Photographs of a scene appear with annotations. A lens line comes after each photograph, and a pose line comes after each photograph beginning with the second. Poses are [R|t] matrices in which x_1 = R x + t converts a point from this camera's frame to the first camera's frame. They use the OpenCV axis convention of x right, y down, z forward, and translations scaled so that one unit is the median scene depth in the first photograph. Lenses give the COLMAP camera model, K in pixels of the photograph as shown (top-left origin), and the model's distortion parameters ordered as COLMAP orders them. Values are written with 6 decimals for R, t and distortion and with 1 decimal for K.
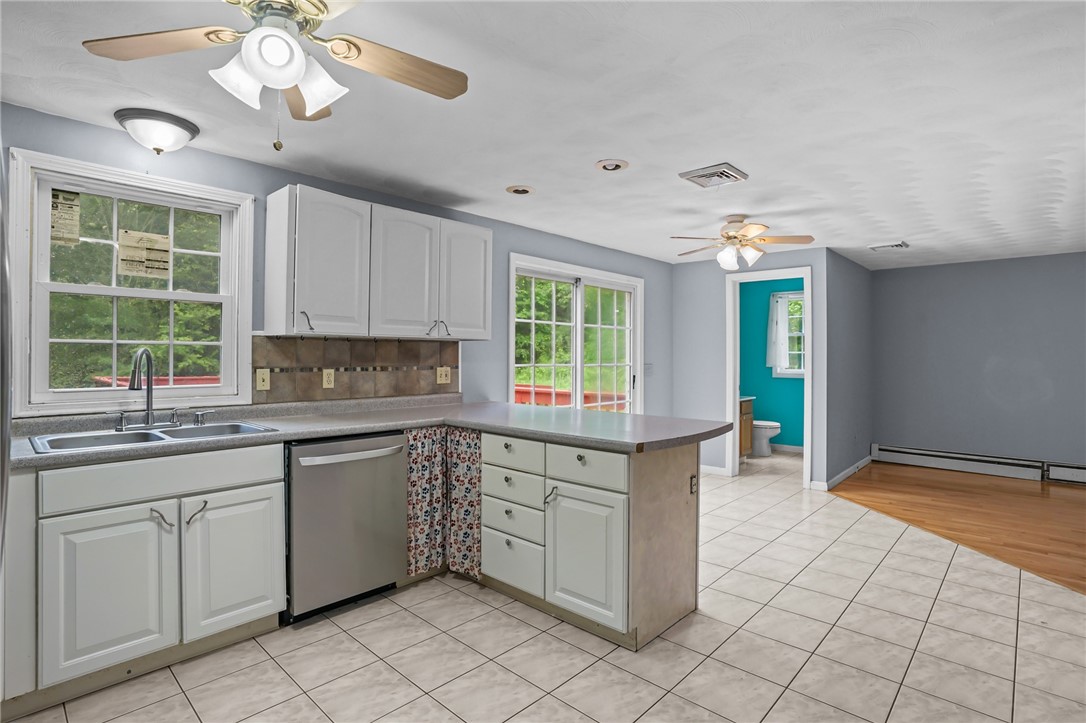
lens RADIAL K [[540.8, 0, 543.1], [0, 540.8, 356.1], [0, 0, 1]] dist [-0.099196, 0.042964]
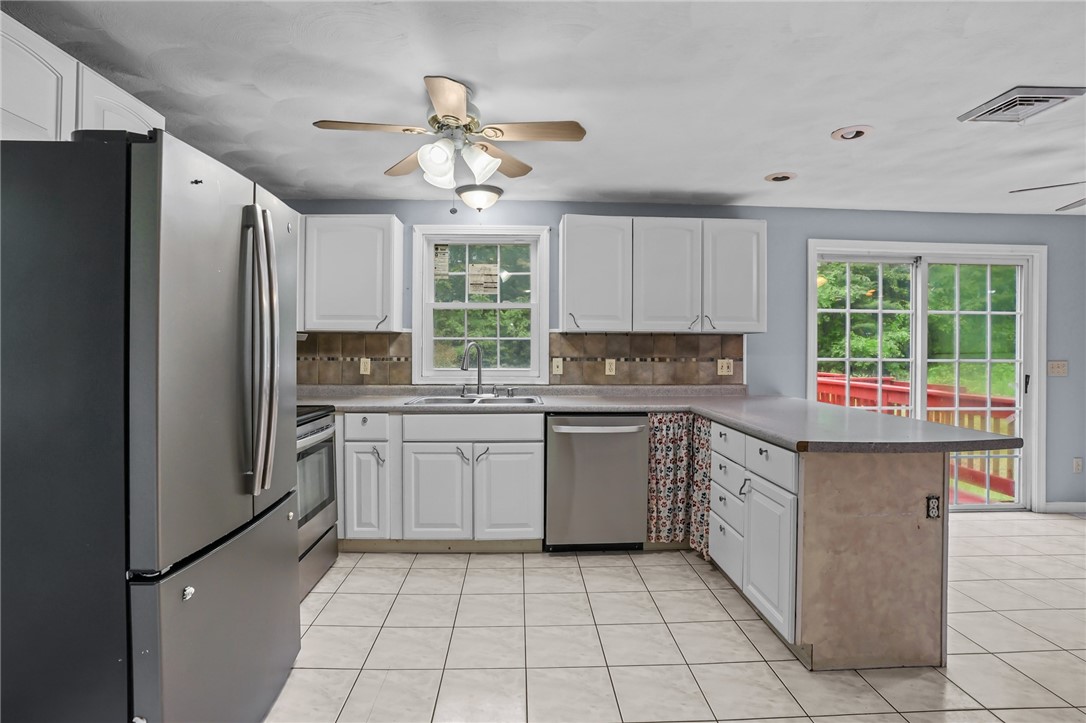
lens RADIAL K [[540.8, 0, 543.1], [0, 540.8, 356.1], [0, 0, 1]] dist [-0.099196, 0.042964]
pose [[0.708274, 0.009892, -0.705868, 0.381284], [-0.001970, 0.999926, 0.012036, 0.003241], [0.705935, -0.007134, 0.708241, 0.028788]]
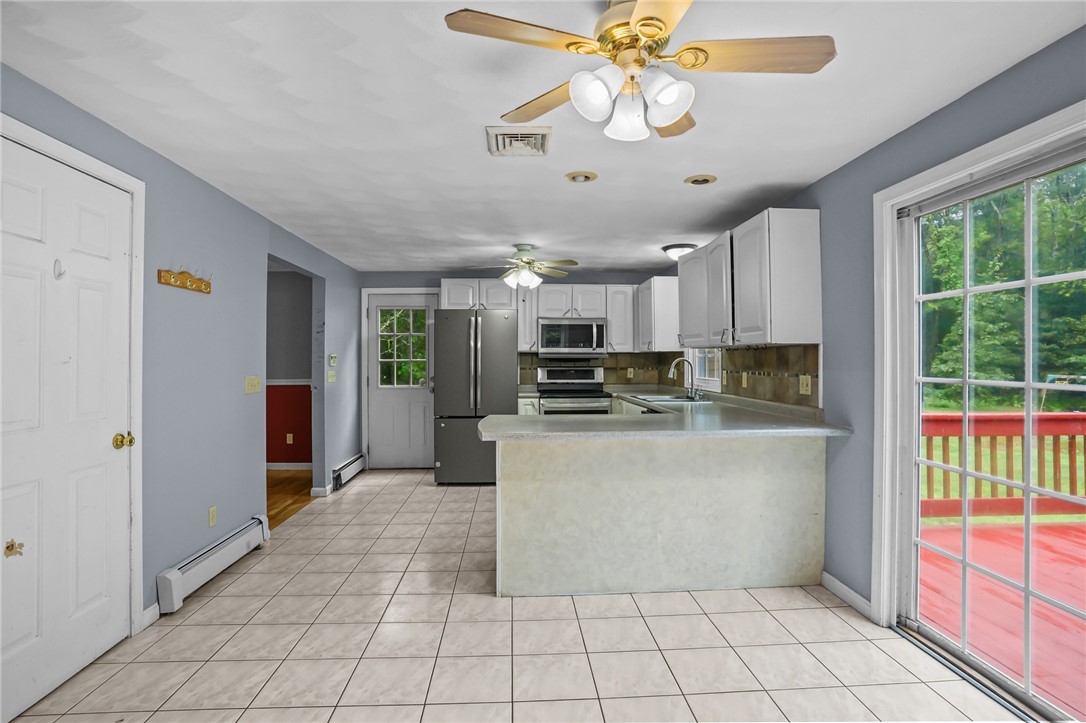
lens RADIAL K [[540.8, 0, 543.1], [0, 540.8, 356.1], [0, 0, 1]] dist [-0.099196, 0.042964]
pose [[-0.688632, -0.002755, -0.725106, 0.925094], [0.004932, 0.999952, -0.008484, -0.006455], [0.725094, -0.009418, -0.688585, 1.656814]]
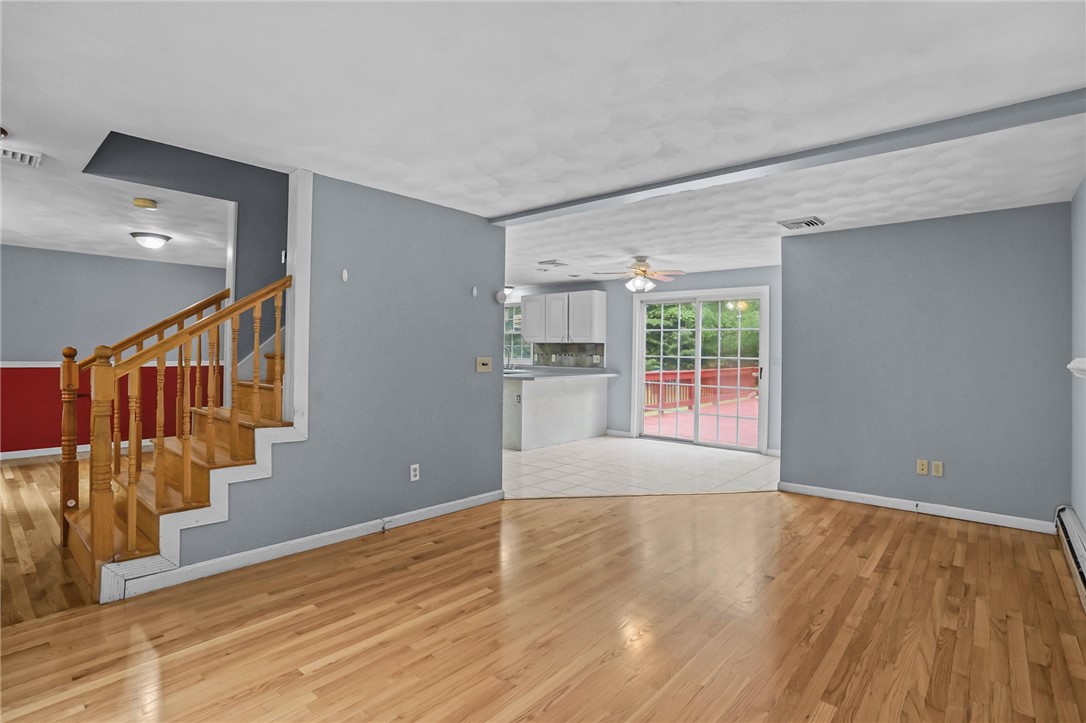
lens RADIAL K [[540.8, 0, 543.1], [0, 540.8, 356.1], [0, 0, 1]] dist [-0.099196, 0.042964]
pose [[0.041838, 0.008226, -0.999091, 2.587606], [-0.009675, 0.999923, 0.007827, 0.011032], [0.999078, 0.009339, 0.041914, 0.897829]]
